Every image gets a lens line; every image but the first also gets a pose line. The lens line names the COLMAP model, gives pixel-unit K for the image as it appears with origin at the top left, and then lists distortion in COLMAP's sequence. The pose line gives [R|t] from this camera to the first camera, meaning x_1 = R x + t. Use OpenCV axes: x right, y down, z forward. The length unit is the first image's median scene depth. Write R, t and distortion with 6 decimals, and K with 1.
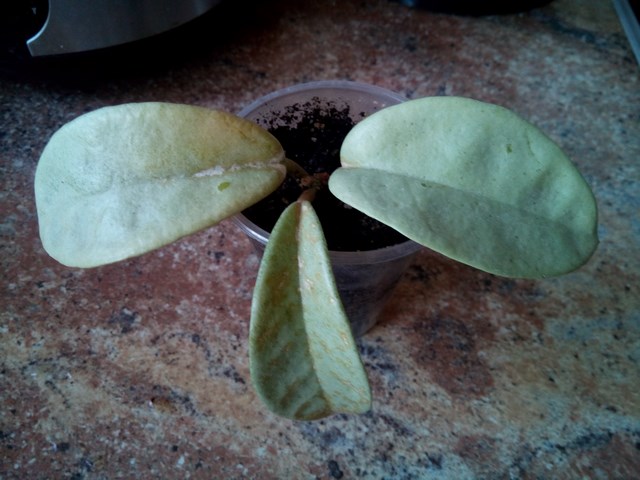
lens RADIAL K [[544.1, 0, 321.5], [0, 544.1, 235.2], [0, 0, 1]] dist [0.074965, -0.158692]
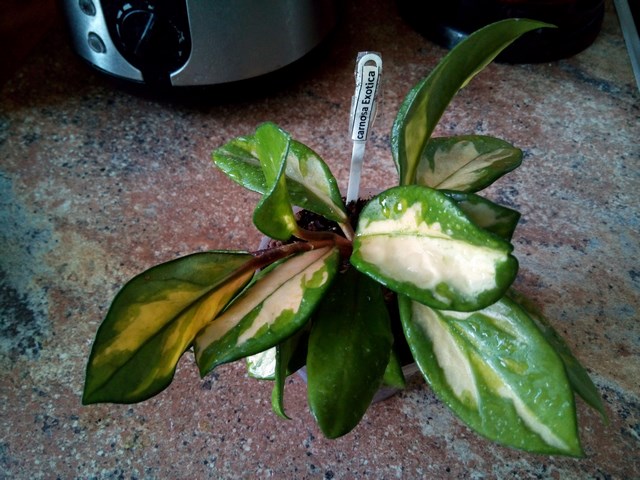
lens RADIAL K [[544.1, 0, 324.6], [0, 544.1, 229.0], [0, 0, 1]] dist [0.074965, -0.158692]
pose [[0.996218, 0.065051, -0.057599, -0.064680], [-0.066317, 0.997591, -0.020360, 0.031894], [0.056136, 0.024103, 0.998132, -0.377522]]
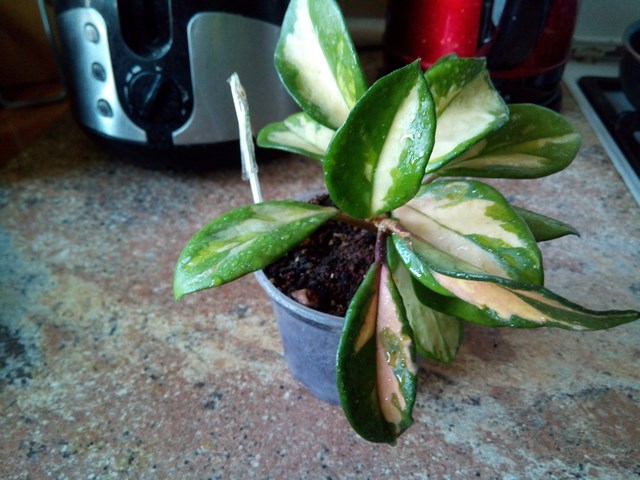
lens RADIAL K [[544.1, 0, 323.4], [0, 544.1, 225.5], [0, 0, 1]] dist [0.074965, -0.158692]
pose [[0.999304, 0.011767, -0.035411, -0.101501], [-0.021626, 0.955993, -0.292592, 0.337687], [0.030410, 0.293154, 0.955582, -0.351386]]
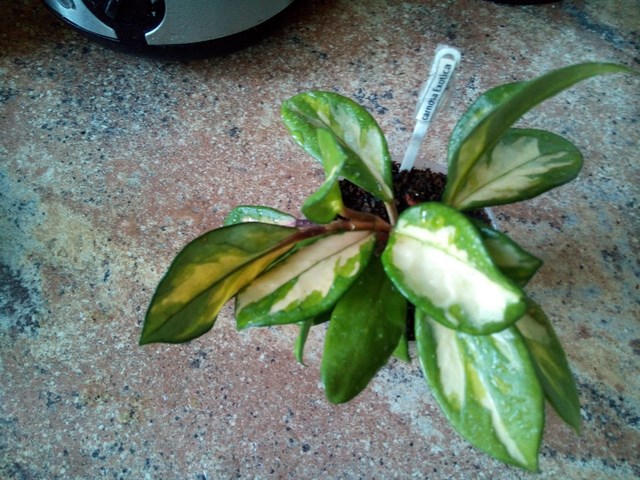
lens RADIAL K [[544.1, 0, 323.7], [0, 544.1, 234.0], [0, 0, 1]] dist [0.074965, -0.158692]
pose [[0.995490, 0.086362, -0.039251, -0.039848], [-0.076264, 0.974662, 0.210280, -0.231928], [0.056416, -0.206338, 0.976853, -0.377691]]
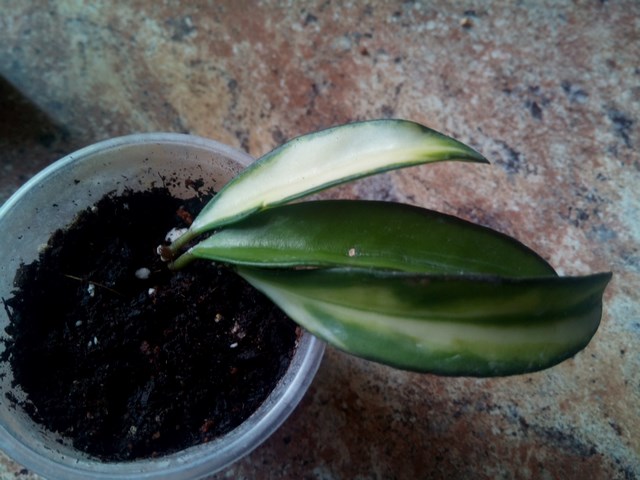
lens RADIAL K [[544.1, 0, 322.2], [0, 544.1, 243.2], [0, 0, 1]] dist [0.074965, -0.158692]
pose [[0.820080, 0.541449, -0.185208, 0.176369], [-0.481061, 0.827576, 0.289305, 0.074670], [0.309917, -0.148157, 0.939149, 0.182651]]
